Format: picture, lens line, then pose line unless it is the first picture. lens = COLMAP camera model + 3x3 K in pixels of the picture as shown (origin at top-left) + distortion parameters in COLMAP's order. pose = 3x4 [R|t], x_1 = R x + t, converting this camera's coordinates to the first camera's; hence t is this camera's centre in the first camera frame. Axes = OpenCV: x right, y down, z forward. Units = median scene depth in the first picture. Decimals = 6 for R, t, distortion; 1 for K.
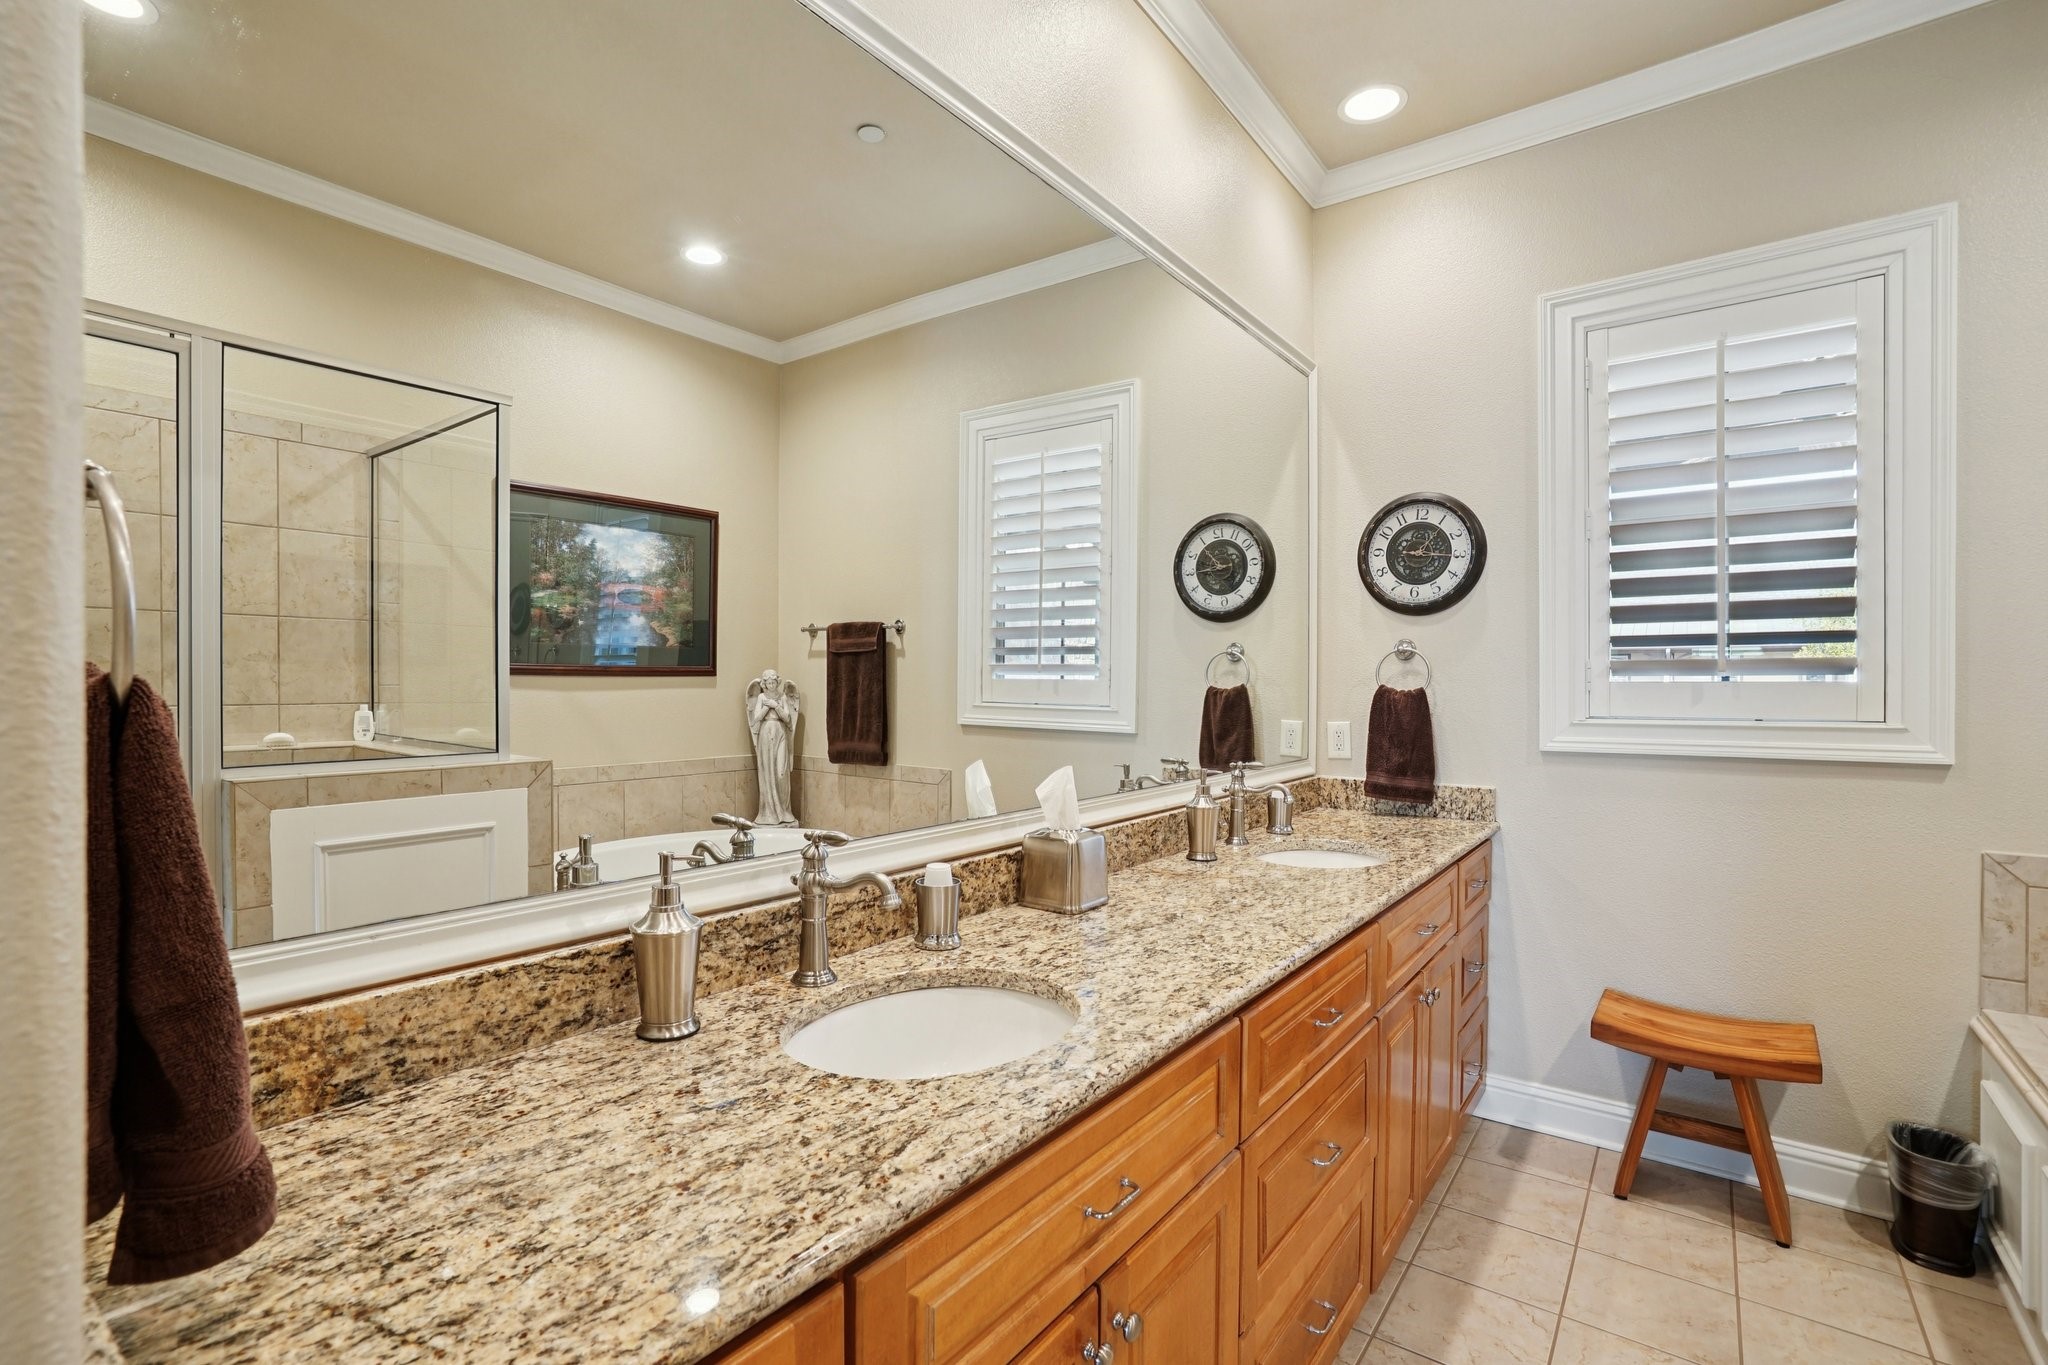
lens RADIAL K [[948.5, 0, 1011.9], [0, 948.5, 683.6], [0, 0, 1]] dist [-0.032312, 0.018546]
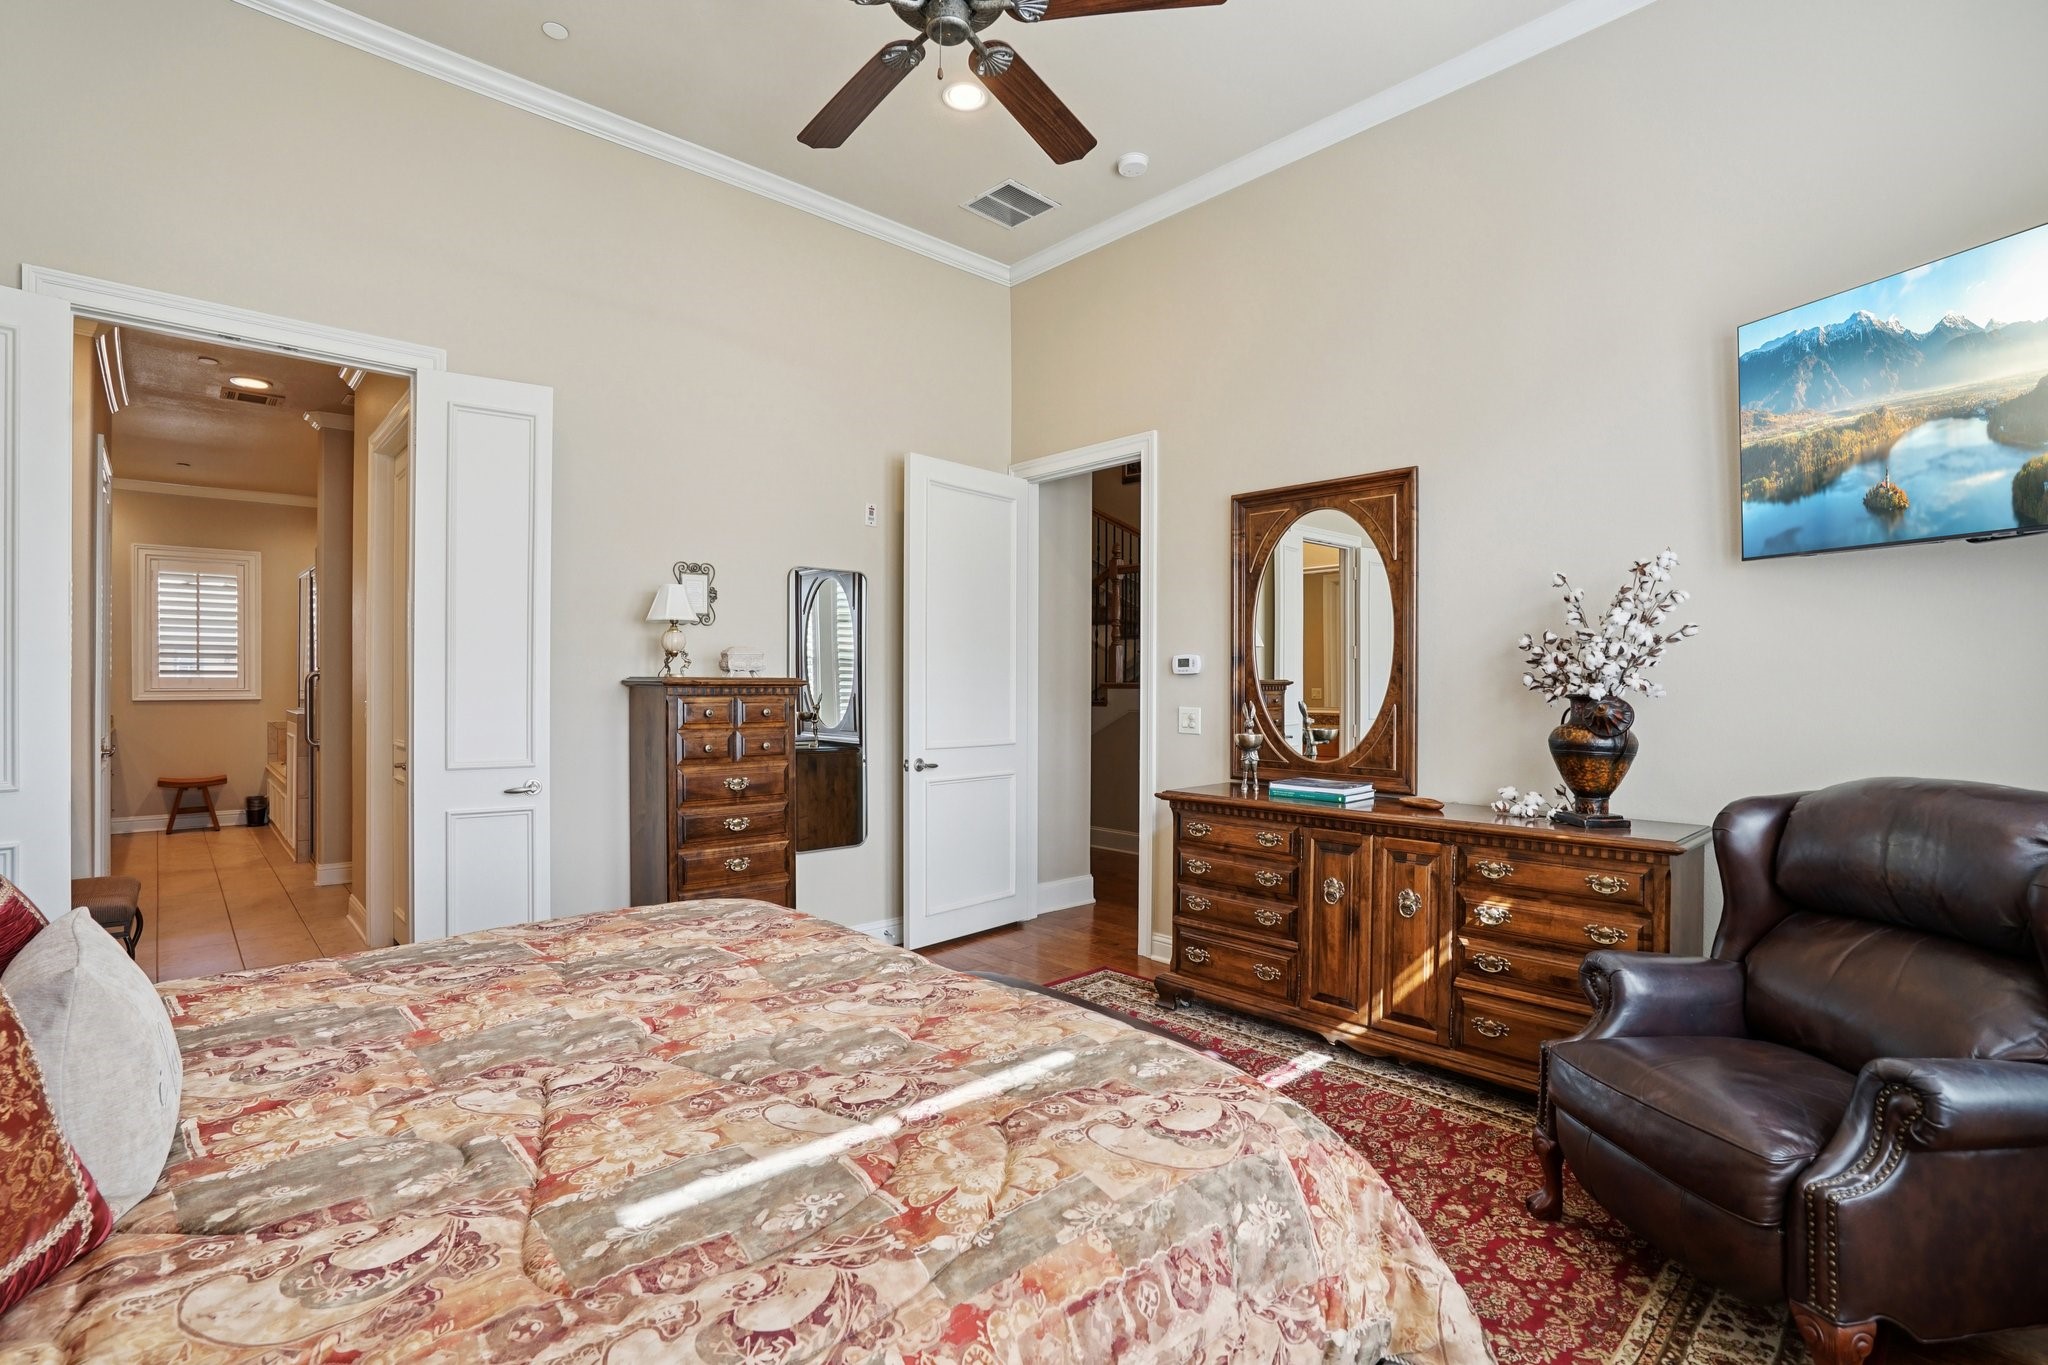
lens RADIAL K [[948.5, 0, 1011.9], [0, 948.5, 683.6], [0, 0, 1]] dist [-0.032312, 0.018546]
pose [[0.195221, -0.000201, 0.980759, -2.127422], [-0.003520, 0.999993, 0.000906, 0.003939], [-0.980753, -0.003629, 0.195219, -2.723668]]
